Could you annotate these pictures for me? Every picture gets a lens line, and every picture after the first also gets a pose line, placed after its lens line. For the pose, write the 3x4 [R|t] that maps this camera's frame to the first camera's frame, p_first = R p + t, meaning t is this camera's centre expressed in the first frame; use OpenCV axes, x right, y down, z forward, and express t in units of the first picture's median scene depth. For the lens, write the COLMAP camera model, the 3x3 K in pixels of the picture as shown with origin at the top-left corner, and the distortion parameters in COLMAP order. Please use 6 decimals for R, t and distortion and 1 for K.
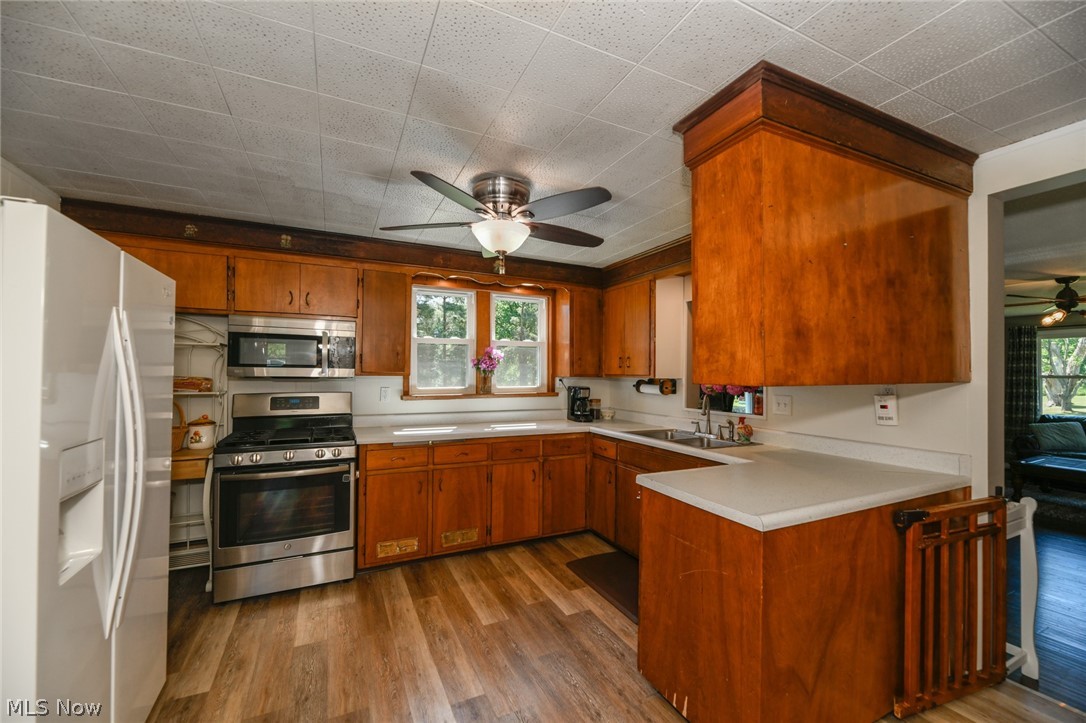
lens RADIAL K [[438.3, 0, 541.5], [0, 438.3, 365.9], [0, 0, 1]] dist [-0.002310, -0.000155]
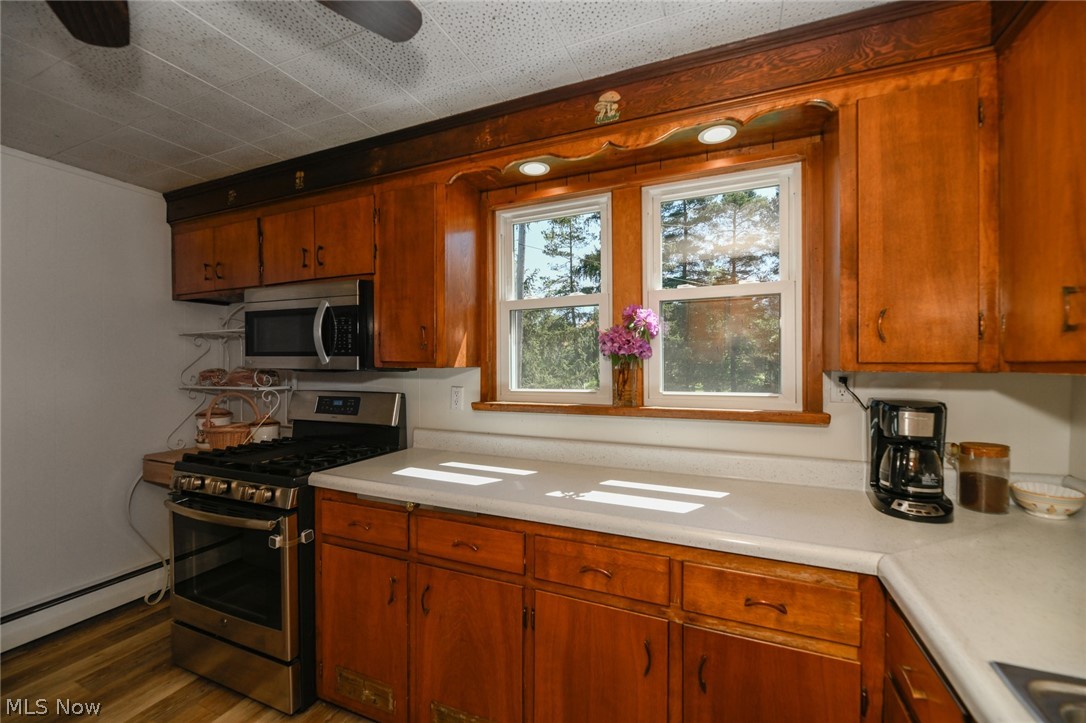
lens RADIAL K [[438.3, 0, 540.9], [0, 438.3, 368.9], [0, 0, 1]] dist [-0.002310, -0.000155]
pose [[0.656638, -0.000897, -0.754205, 0.183562], [0.014436, 0.999831, 0.011379, 0.018450], [0.754068, -0.018359, 0.656540, 0.702929]]
